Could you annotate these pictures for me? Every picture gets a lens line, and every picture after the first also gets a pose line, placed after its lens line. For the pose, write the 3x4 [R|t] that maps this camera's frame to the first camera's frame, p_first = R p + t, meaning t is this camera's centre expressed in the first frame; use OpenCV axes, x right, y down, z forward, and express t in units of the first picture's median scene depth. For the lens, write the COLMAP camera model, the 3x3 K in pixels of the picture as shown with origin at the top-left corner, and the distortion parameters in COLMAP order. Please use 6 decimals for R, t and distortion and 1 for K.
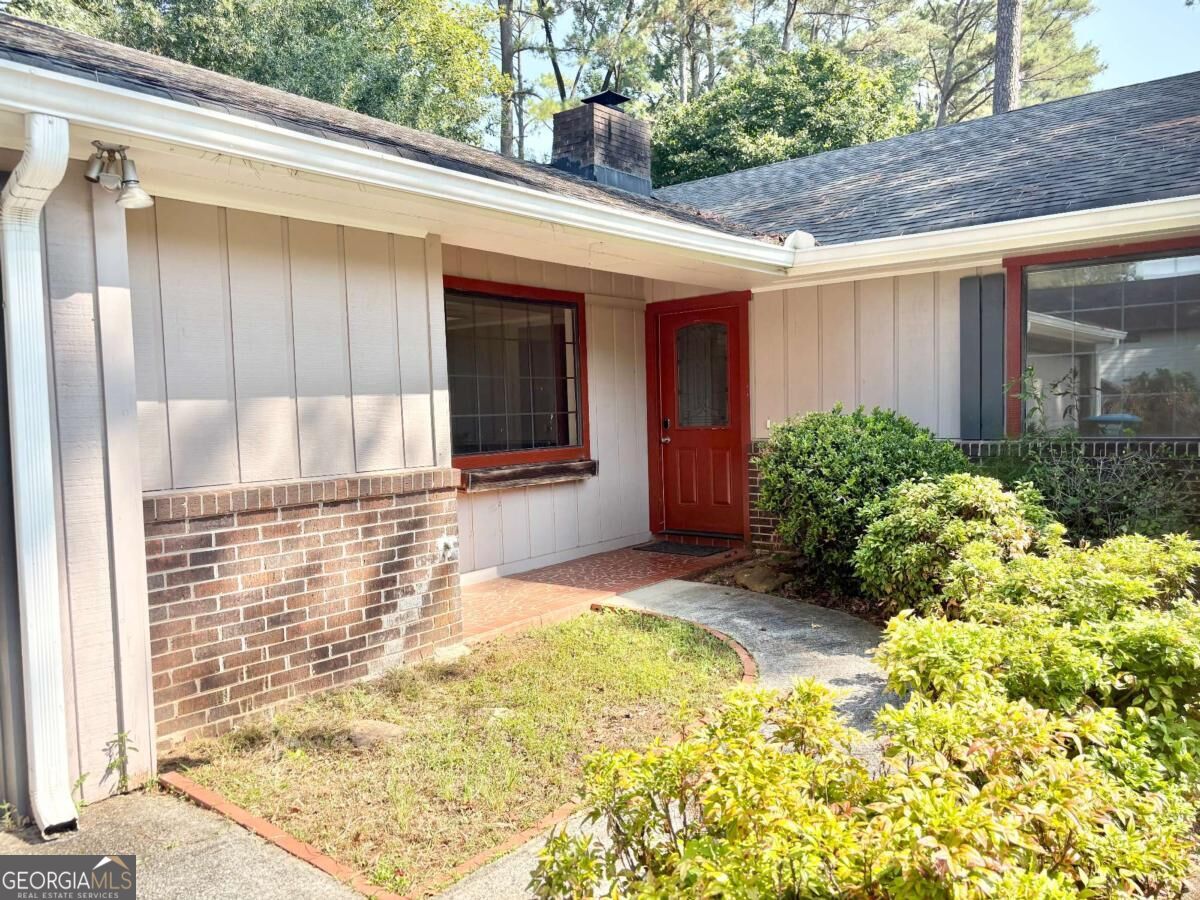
lens RADIAL K [[896.9, 0, 600.8], [0, 896.9, 453.0], [0, 0, 1]] dist [-0.012575, -0.002491]
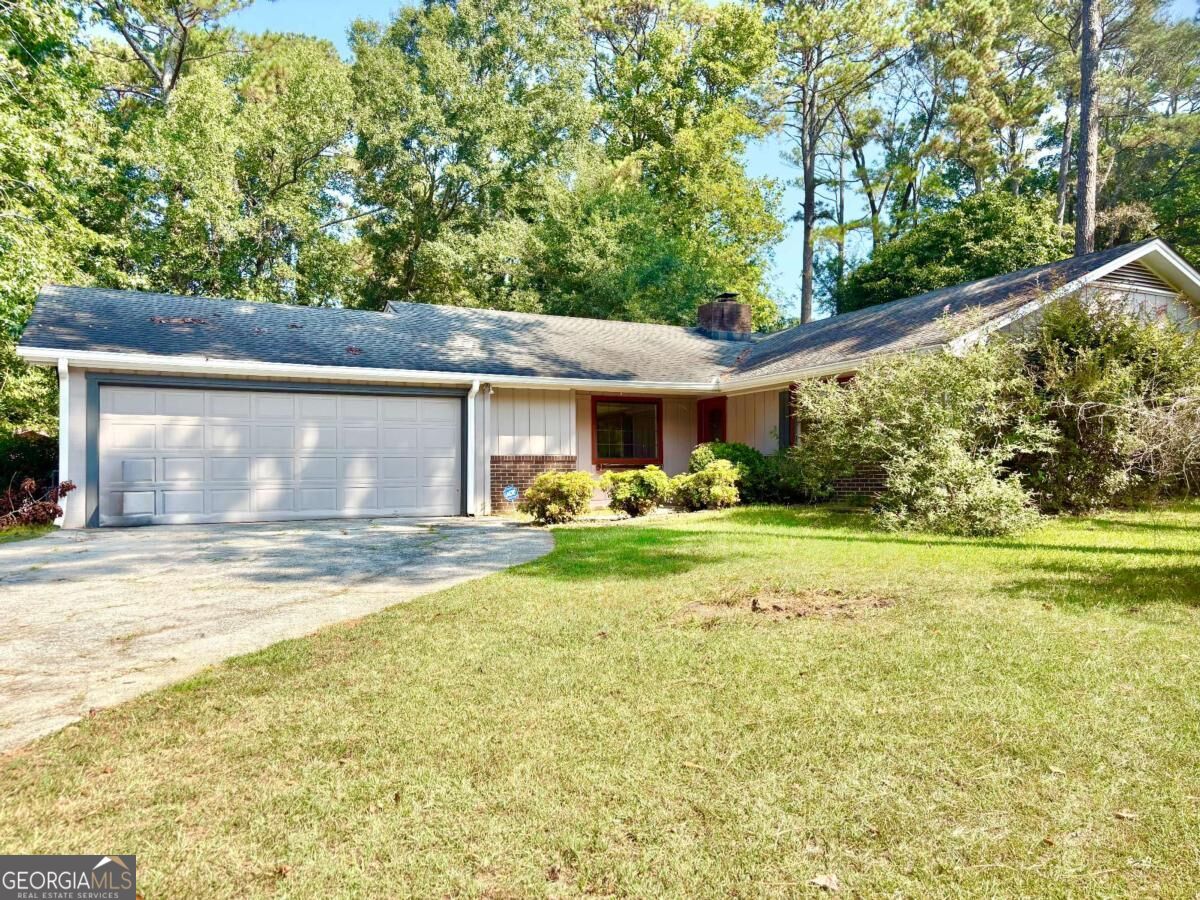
lens RADIAL K [[896.9, 0, 599.4], [0, 896.9, 452.1], [0, 0, 1]] dist [-0.012575, -0.002491]
pose [[0.907505, 0.016285, -0.419726, 0.300616], [-0.047218, 0.996870, -0.063414, 0.048717], [0.417380, 0.077367, 0.905433, -0.459269]]
